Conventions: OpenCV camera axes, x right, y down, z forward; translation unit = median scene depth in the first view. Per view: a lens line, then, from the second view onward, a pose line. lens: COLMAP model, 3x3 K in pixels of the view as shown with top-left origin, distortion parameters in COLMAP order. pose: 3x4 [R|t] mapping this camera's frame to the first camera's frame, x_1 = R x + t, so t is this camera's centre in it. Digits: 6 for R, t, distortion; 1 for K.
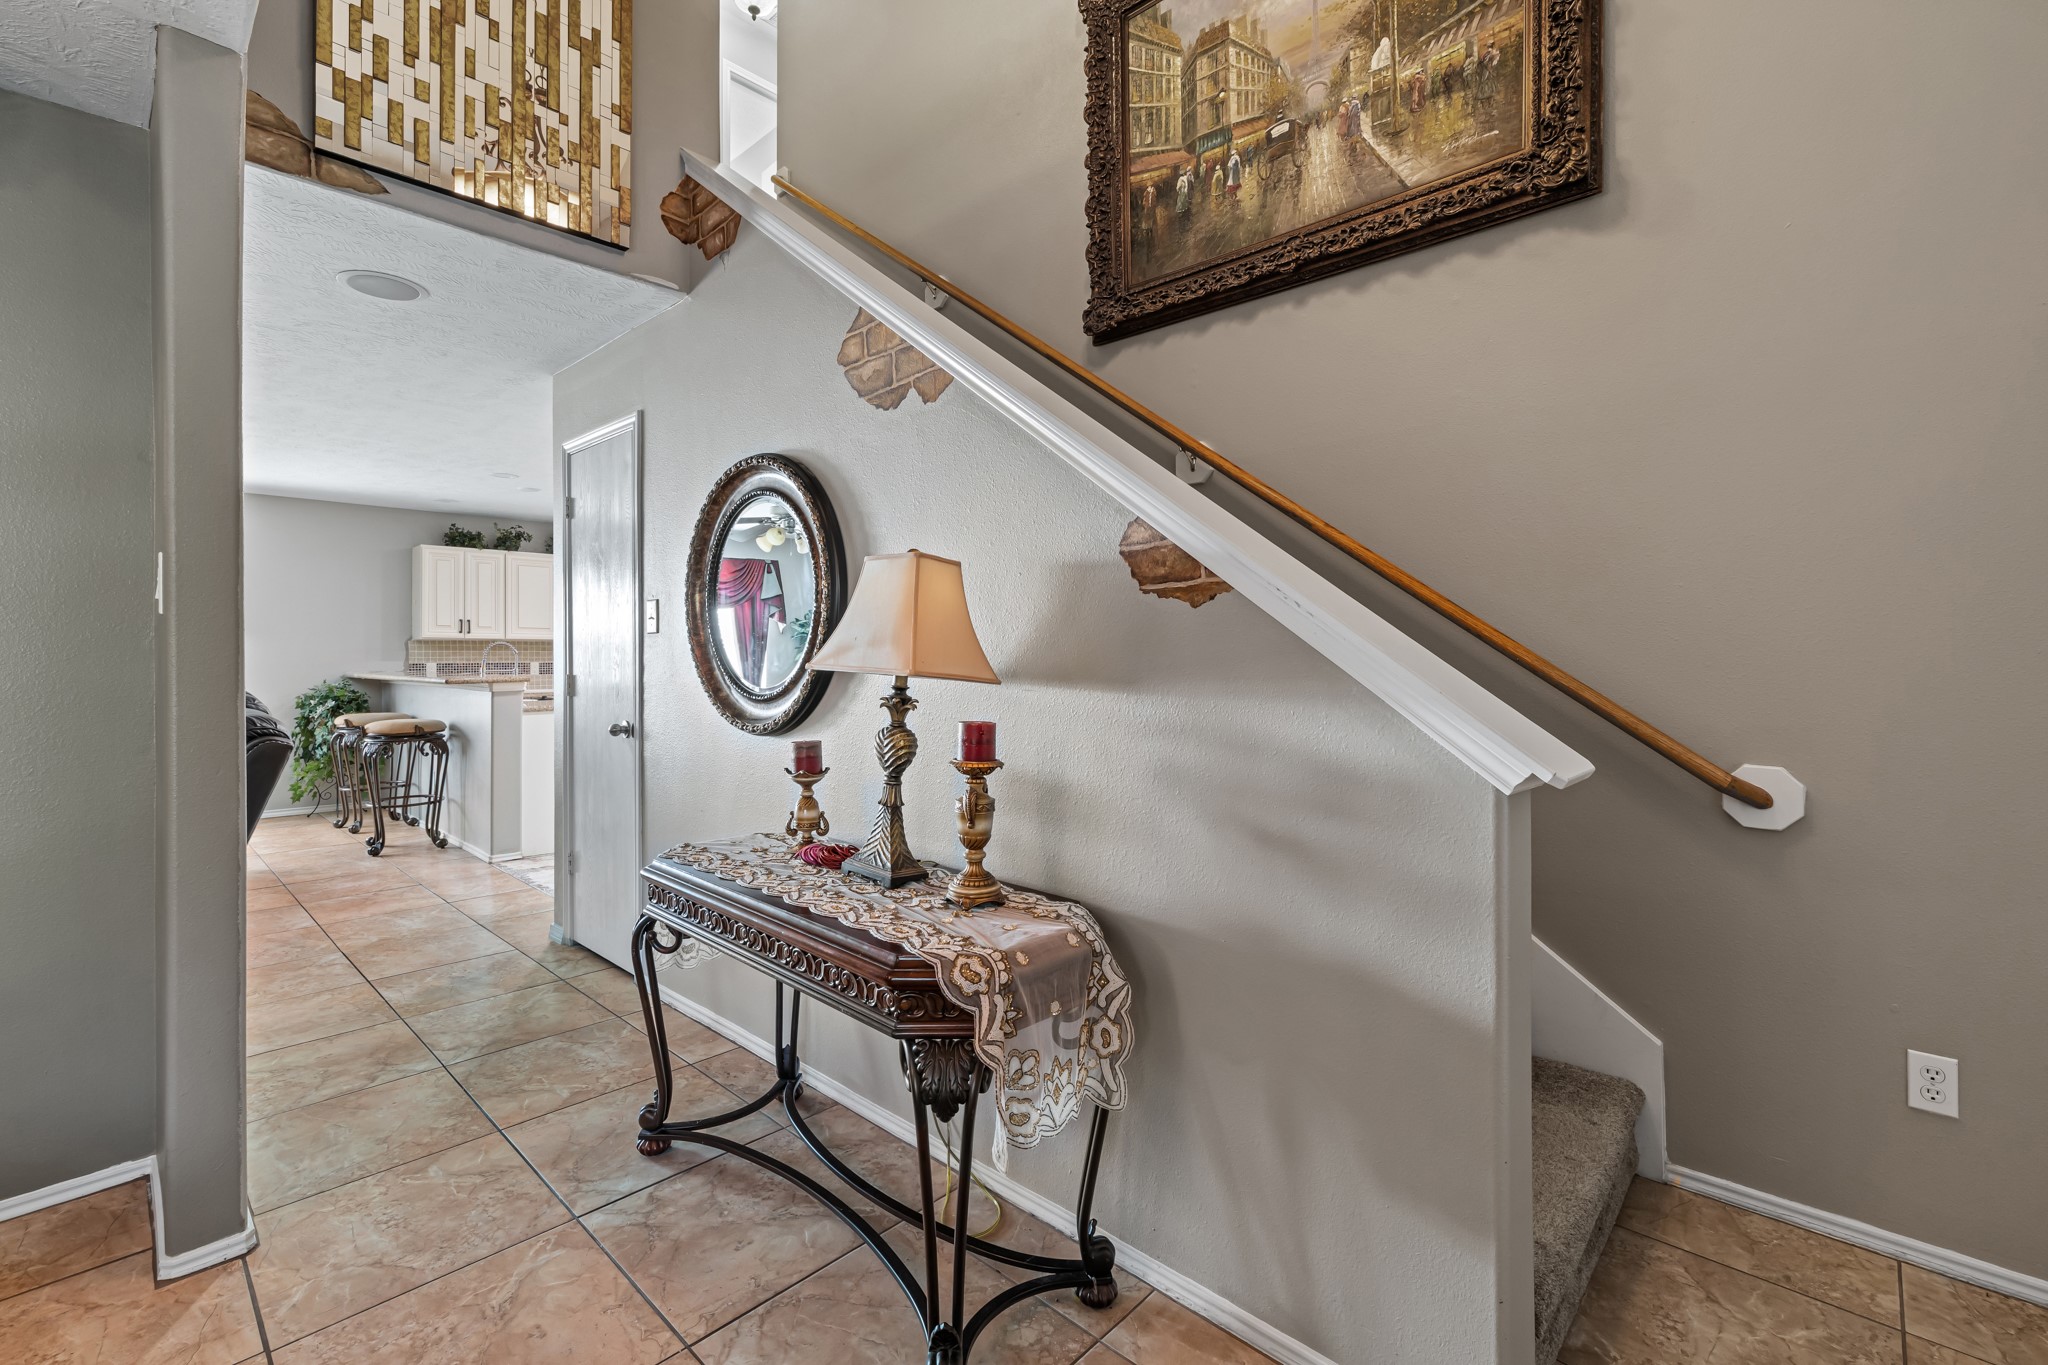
lens RADIAL K [[888.9, 0, 1019.5], [0, 888.9, 662.5], [0, 0, 1]] dist [-0.002112, 0.001362]
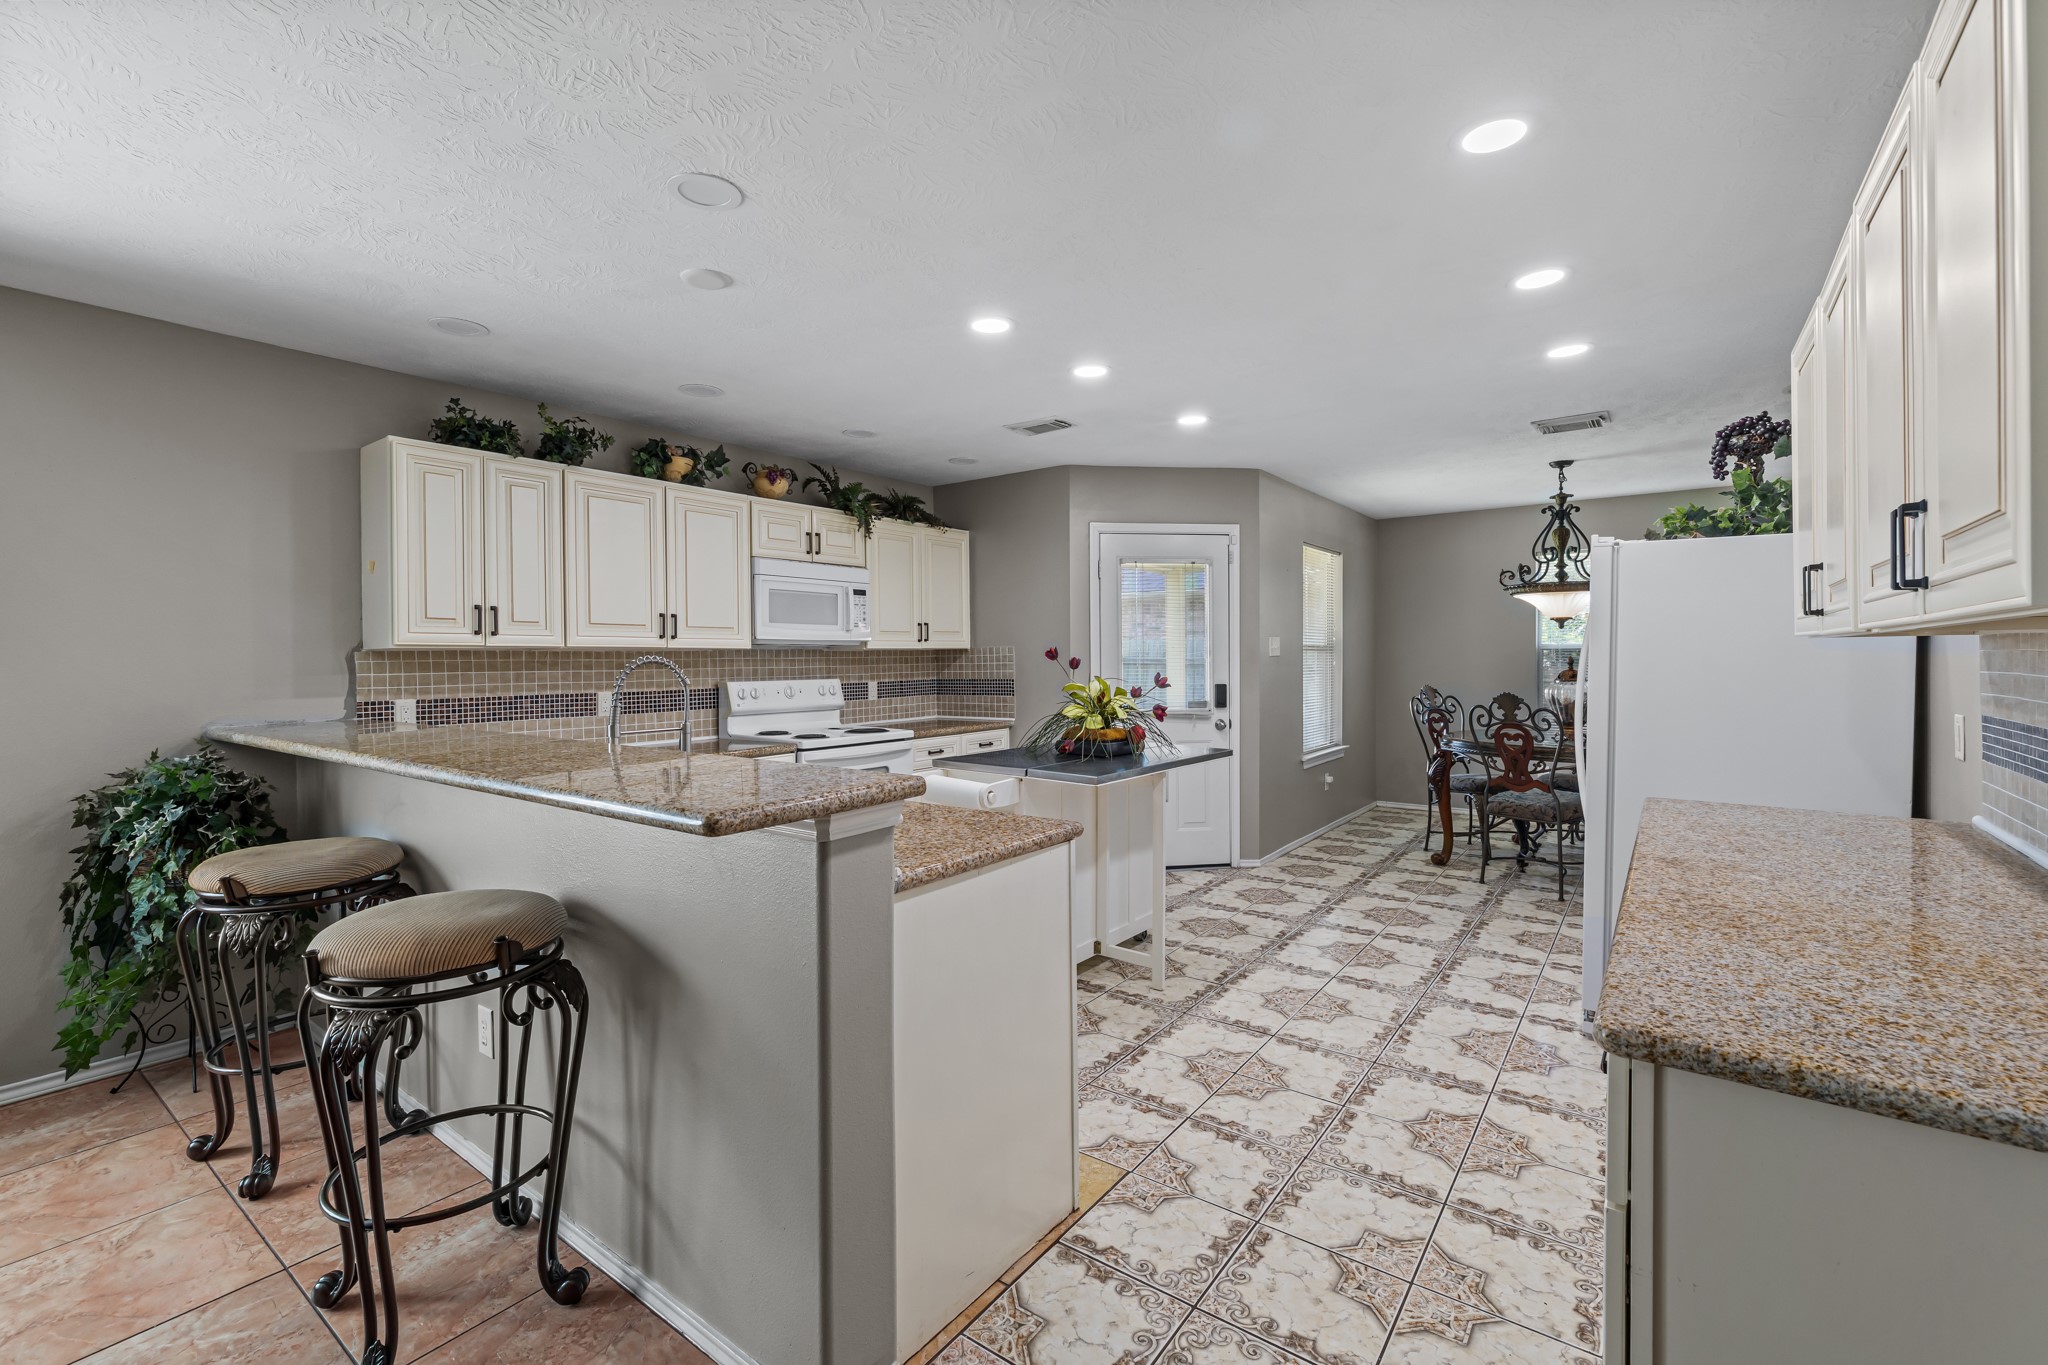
lens RADIAL K [[888.9, 0, 1021.3], [0, 888.9, 673.1], [0, 0, 1]] dist [-0.002112, 0.001362]
pose [[0.992450, -0.008132, 0.122381, -0.433442], [0.006813, 0.999914, 0.011194, -0.017825], [-0.122461, -0.010276, 0.992420, 0.543183]]
